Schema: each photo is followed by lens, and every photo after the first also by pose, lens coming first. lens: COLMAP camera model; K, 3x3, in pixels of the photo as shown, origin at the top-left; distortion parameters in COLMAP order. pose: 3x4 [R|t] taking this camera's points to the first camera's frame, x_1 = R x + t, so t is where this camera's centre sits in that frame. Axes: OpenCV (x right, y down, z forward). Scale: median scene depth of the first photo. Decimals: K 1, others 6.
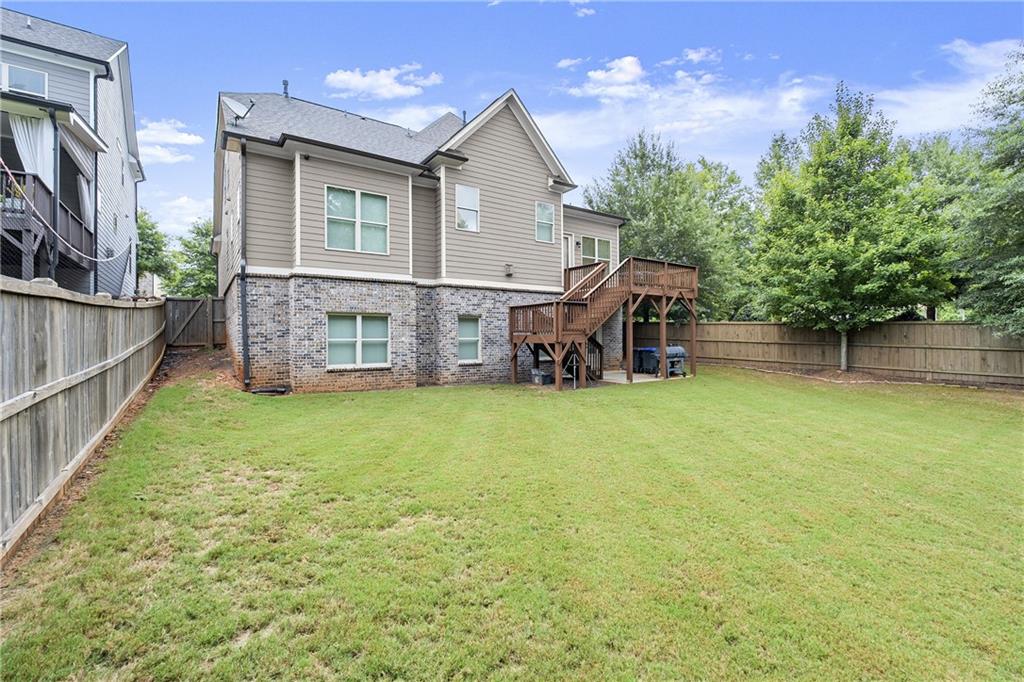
lens RADIAL K [[453.0, 0, 509.2], [0, 453.0, 339.5], [0, 0, 1]] dist [-0.004377, 0.000168]
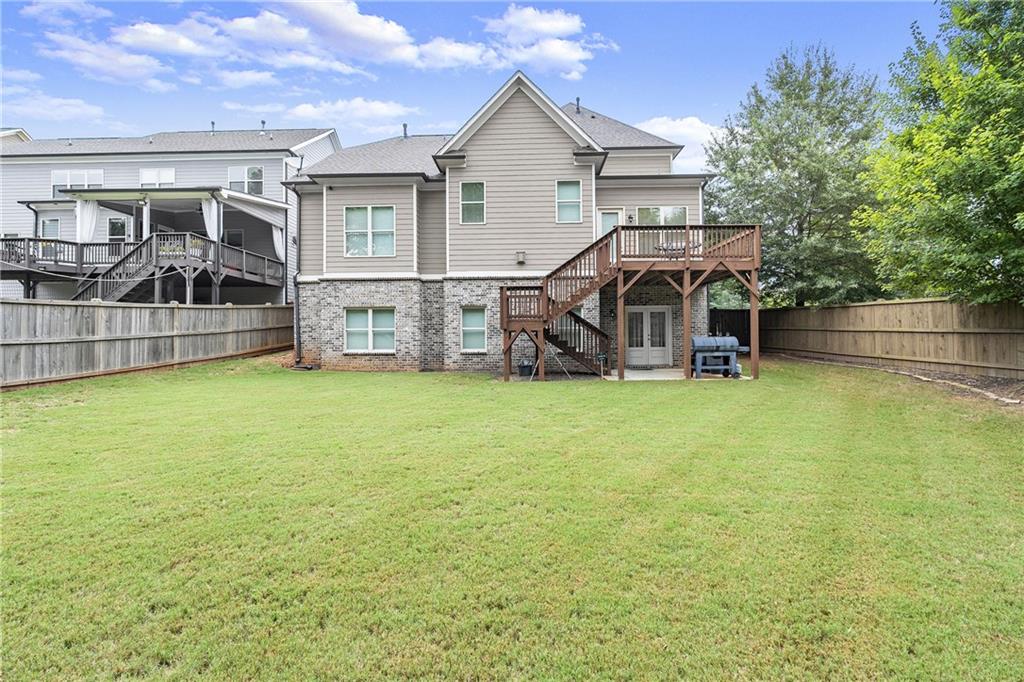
lens RADIAL K [[453.0, 0, 510.1], [0, 453.0, 337.0], [0, 0, 1]] dist [-0.004377, 0.000168]
pose [[0.799616, -0.000602, -0.600511, 0.647203], [-0.001847, 0.999992, -0.003462, 0.022784], [0.600509, 0.003877, 0.799609, 0.243259]]
